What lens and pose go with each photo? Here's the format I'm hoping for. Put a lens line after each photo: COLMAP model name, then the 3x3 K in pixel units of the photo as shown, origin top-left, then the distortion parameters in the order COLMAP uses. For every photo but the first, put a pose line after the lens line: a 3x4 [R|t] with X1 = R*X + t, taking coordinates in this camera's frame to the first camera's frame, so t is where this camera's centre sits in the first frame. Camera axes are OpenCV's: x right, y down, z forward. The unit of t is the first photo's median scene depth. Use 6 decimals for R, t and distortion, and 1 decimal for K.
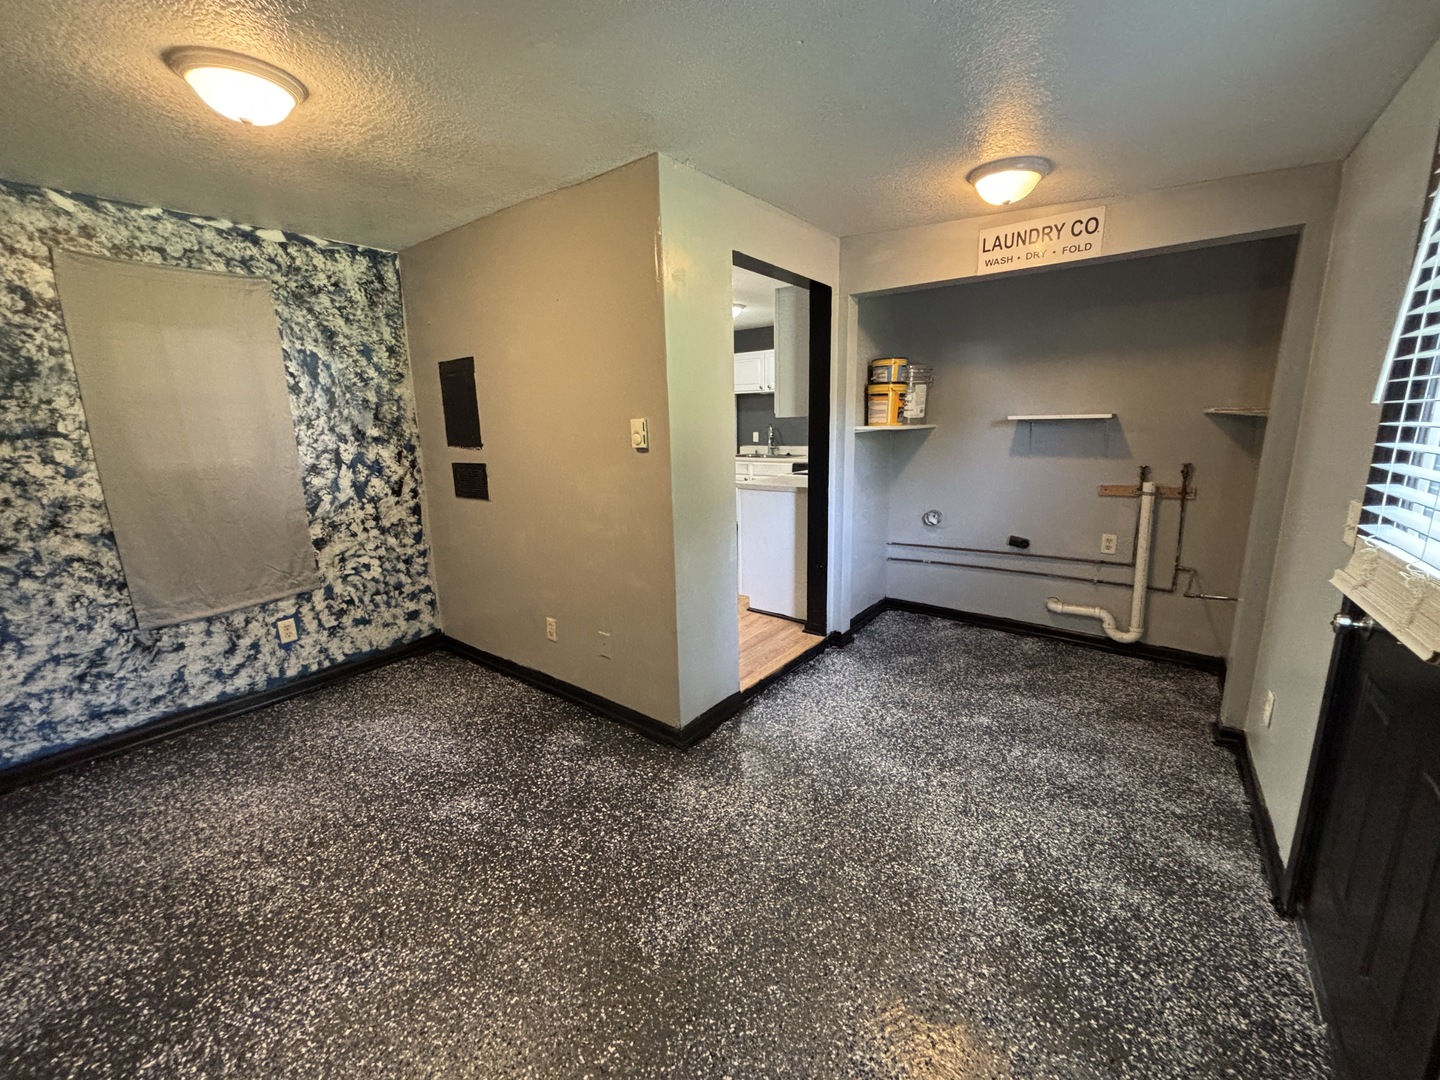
lens RADIAL K [[582.3, 0, 720.0], [0, 582.3, 539.0], [0, 0, 1]] dist [0.004828, -0.000223]
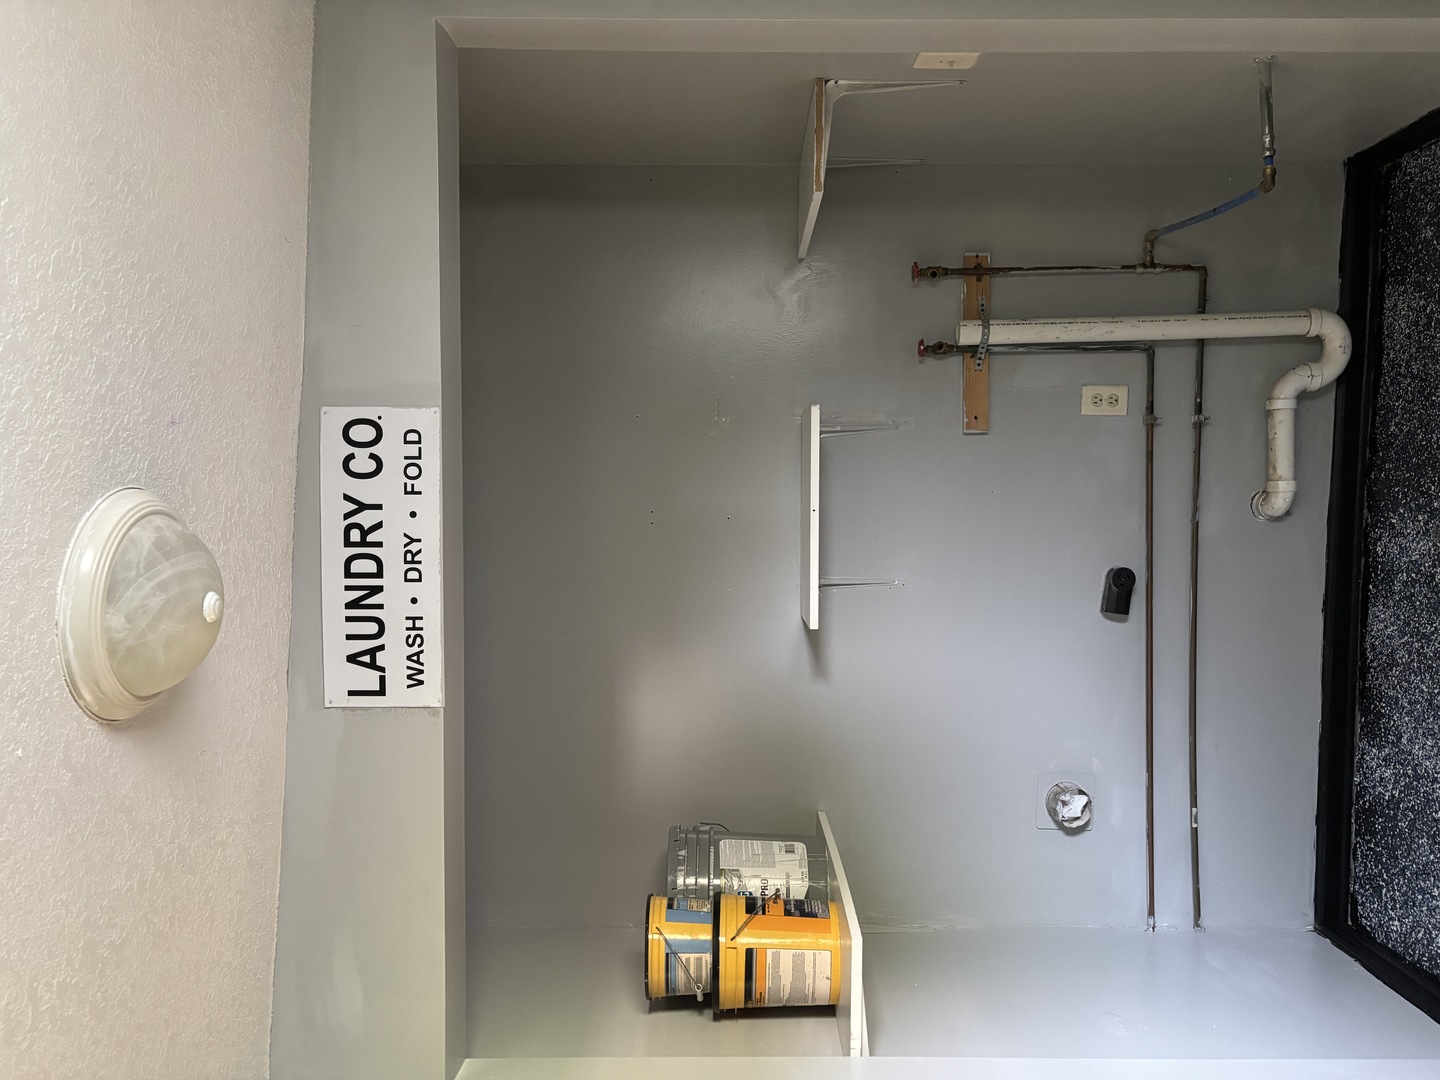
lens RADIAL K [[1151.5, 0, 713.6], [0, 1151.5, 537.0], [0, 0, 1]] dist [0.005285, 0.004644]
pose [[0.028245, -0.829104, 0.558380, 0.155152], [0.978081, -0.092362, -0.186618, -0.166514], [0.206299, 0.551412, 0.808322, 0.446828]]
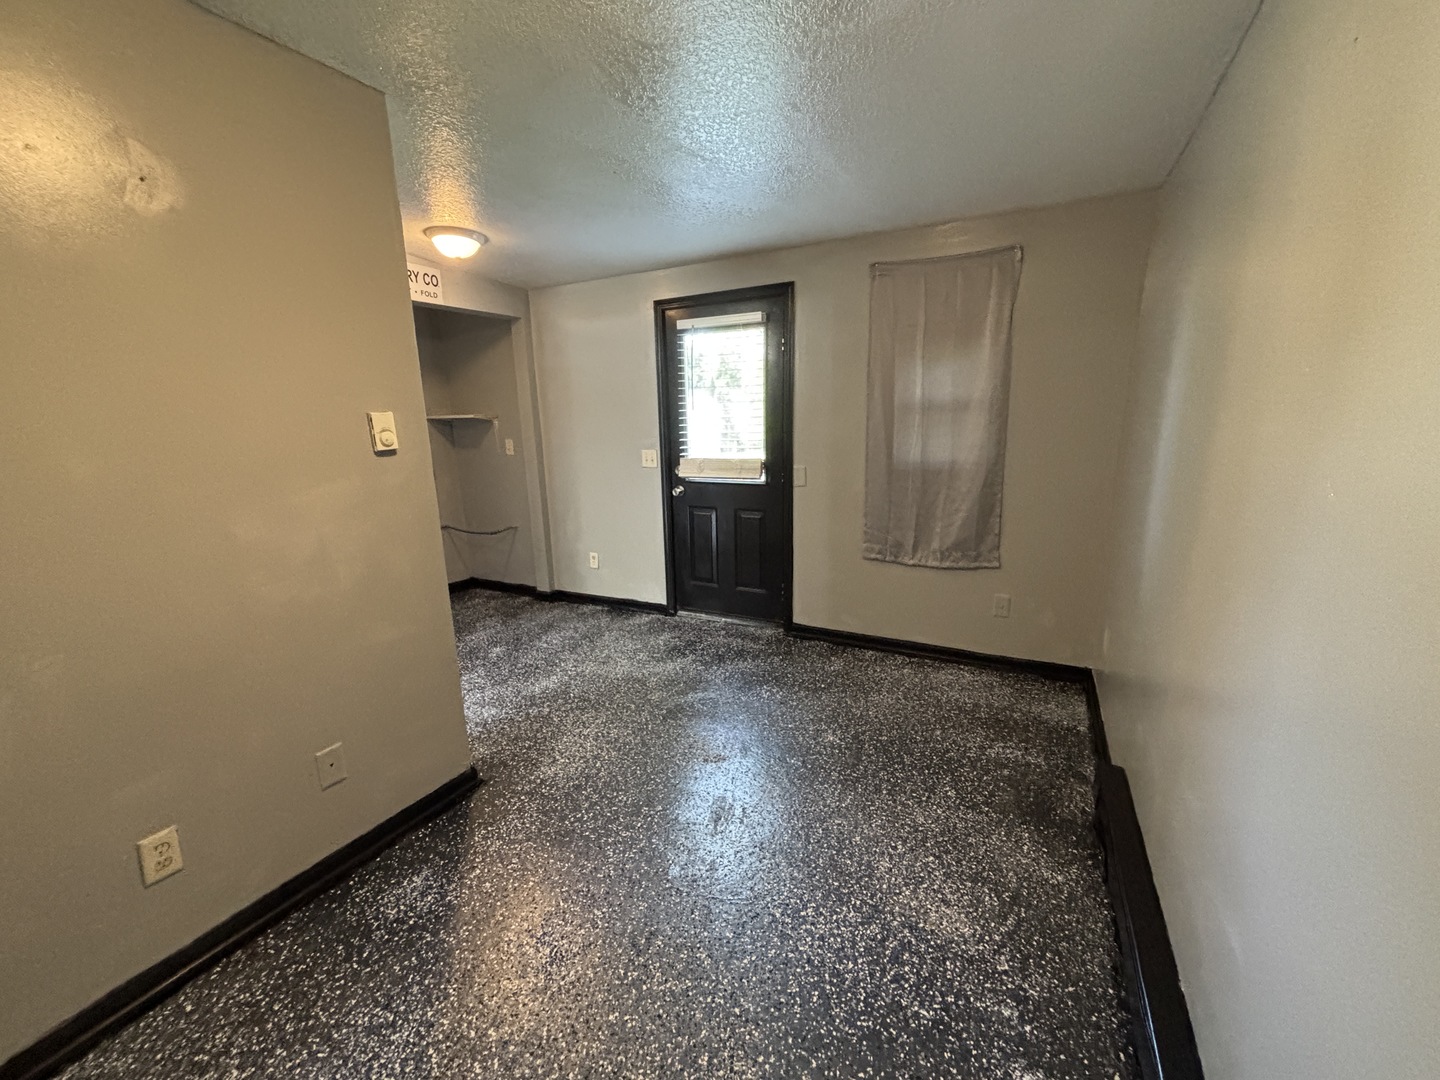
lens RADIAL K [[577.9, 0, 720.0], [0, 577.9, 540.0], [0, 0, 1]] dist [-0.003732, -0.000373]
pose [[-0.151861, -0.193286, 0.969319, -0.854243], [0.226619, 0.947759, 0.224491, -0.102329], [-0.962072, 0.253757, -0.100126, 0.604890]]
